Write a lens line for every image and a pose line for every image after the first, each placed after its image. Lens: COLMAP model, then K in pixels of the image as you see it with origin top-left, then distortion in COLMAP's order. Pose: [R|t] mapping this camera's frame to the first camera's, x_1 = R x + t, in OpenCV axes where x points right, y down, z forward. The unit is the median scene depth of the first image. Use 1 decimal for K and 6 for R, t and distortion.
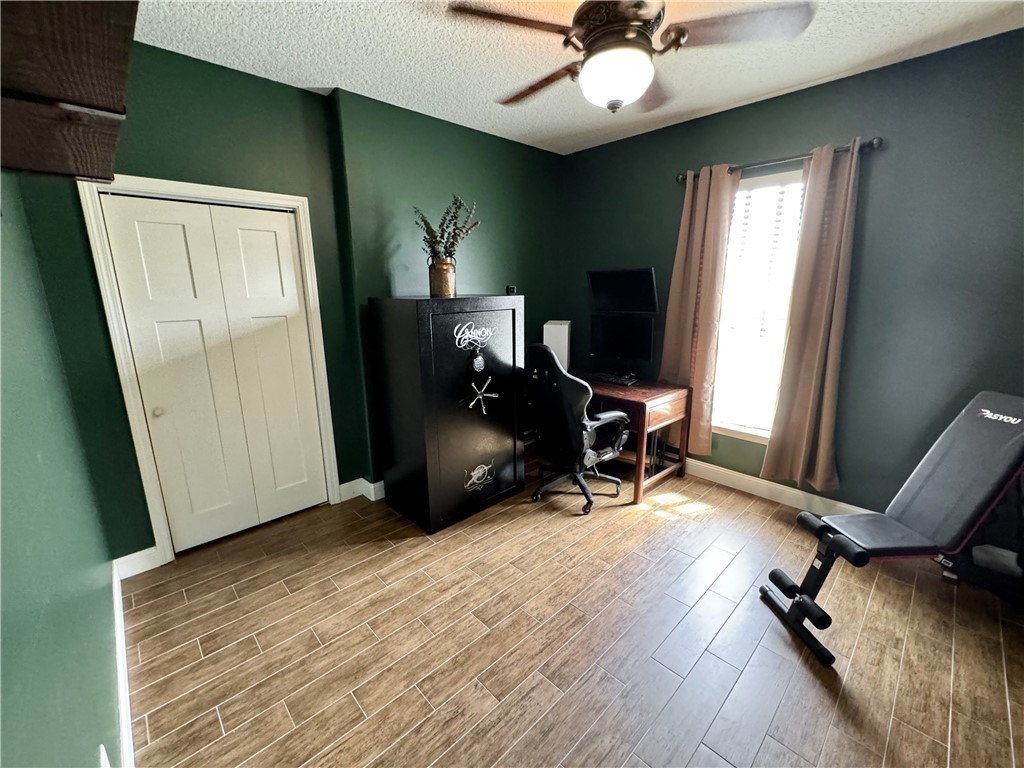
lens RADIAL K [[414.9, 0, 513.7], [0, 414.9, 385.7], [0, 0, 1]] dist [-0.003303, 0.000785]
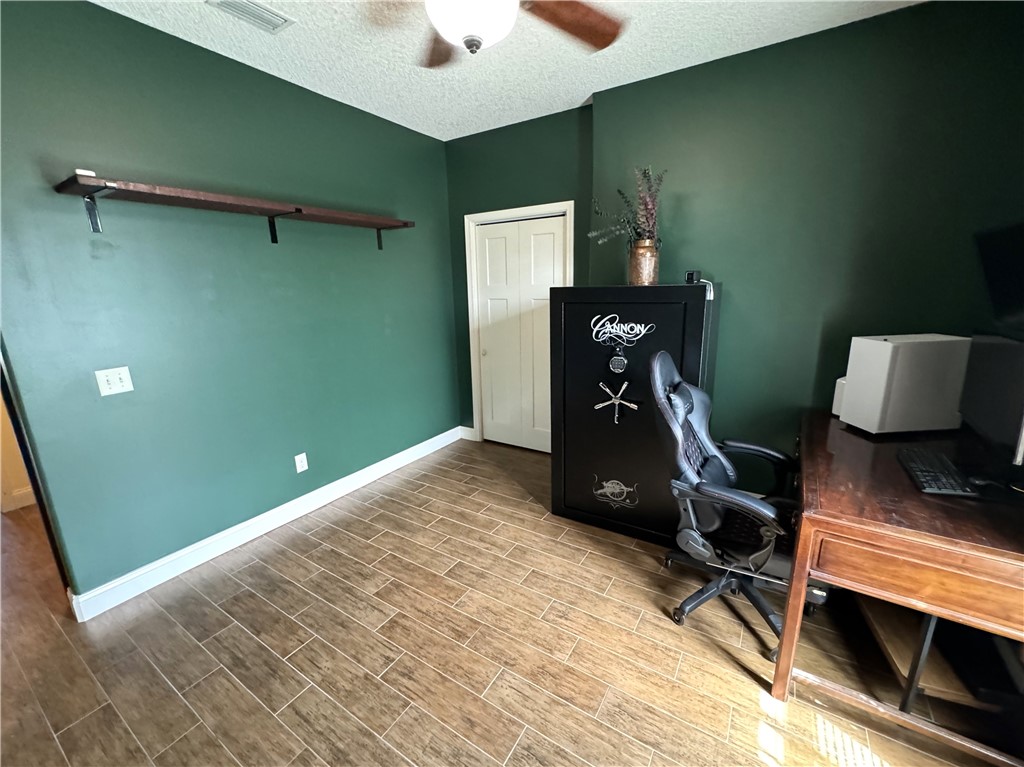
lens RADIAL K [[414.9, 0, 513.7], [0, 414.9, 385.2], [0, 0, 1]] dist [-0.003303, 0.000785]
pose [[0.258176, 0.233007, -0.937578, 0.708380], [-0.208414, 0.961061, 0.181454, -0.126713], [0.943350, 0.148557, 0.296685, 0.571936]]
